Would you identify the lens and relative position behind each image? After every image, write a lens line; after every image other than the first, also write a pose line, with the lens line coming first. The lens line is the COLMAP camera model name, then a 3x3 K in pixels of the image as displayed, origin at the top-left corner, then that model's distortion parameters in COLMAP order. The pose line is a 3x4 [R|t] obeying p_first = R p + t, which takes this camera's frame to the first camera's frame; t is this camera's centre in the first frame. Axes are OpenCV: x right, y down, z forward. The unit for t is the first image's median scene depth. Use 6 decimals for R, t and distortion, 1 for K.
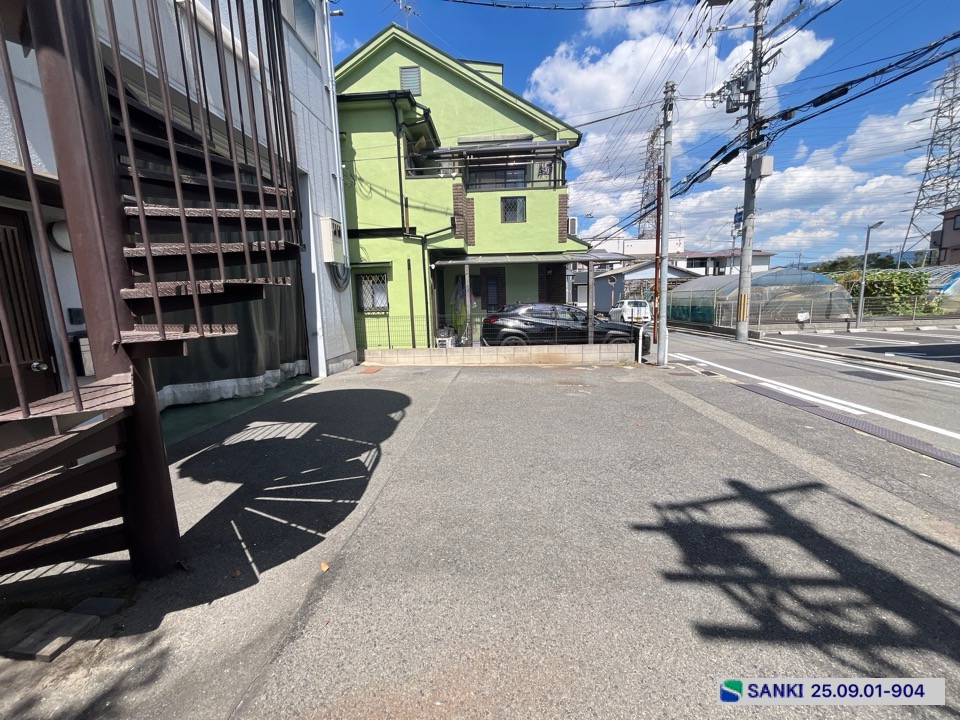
lens RADIAL K [[391.0, 0, 476.9], [0, 391.0, 361.2], [0, 0, 1]] dist [-0.003248, 0.000536]
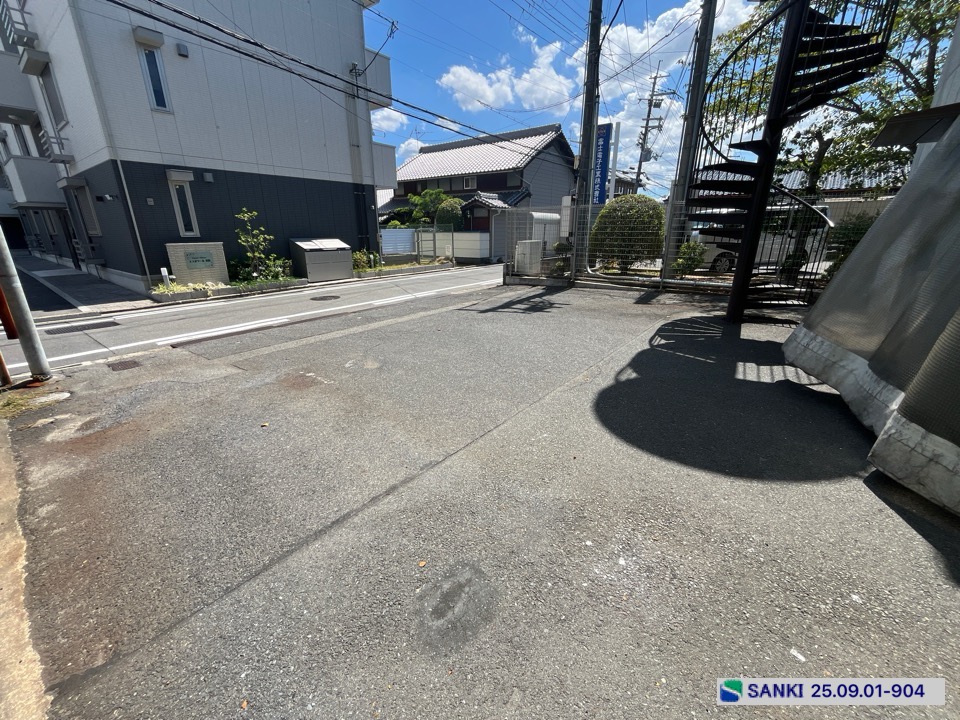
lens RADIAL K [[391.0, 0, 480.7], [0, 391.0, 360.3], [0, 0, 1]] dist [-0.003248, 0.000536]
pose [[-0.816277, -0.150148, 0.557806, -0.219425], [0.119643, 0.900746, 0.417542, -0.135451], [-0.565135, 0.407568, -0.717294, 0.954724]]
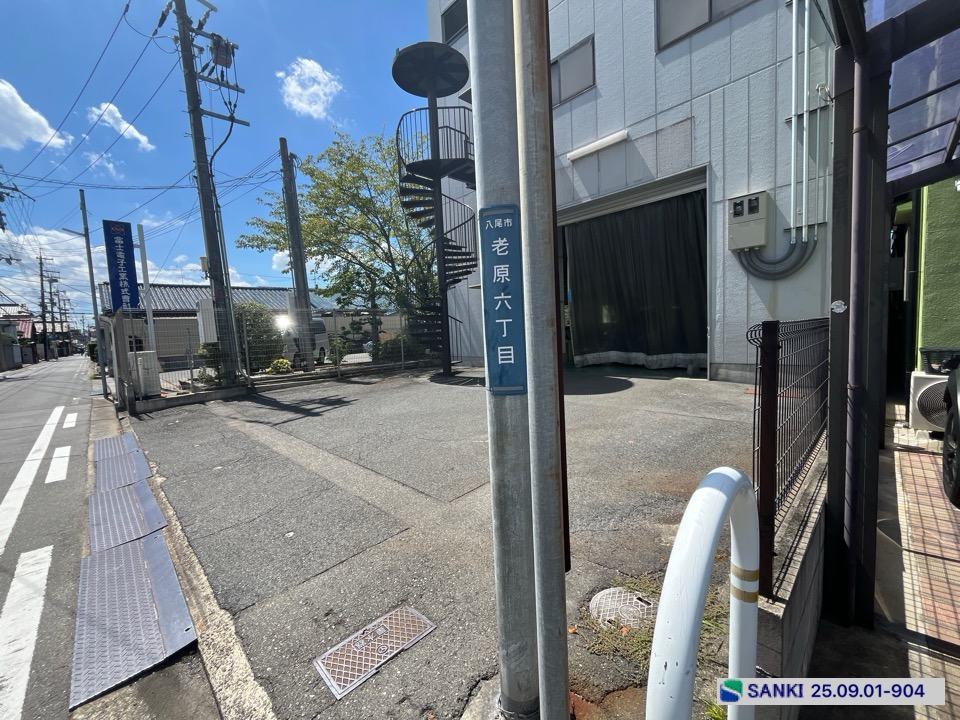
lens RADIAL K [[391.0, 0, 477.3], [0, 391.0, 360.6], [0, 0, 1]] dist [-0.003248, 0.000536]
pose [[-0.674662, 0.122049, -0.727966, 0.533452], [-0.043892, 0.977856, 0.204623, -0.139549], [0.736820, 0.170004, -0.654366, 0.985574]]
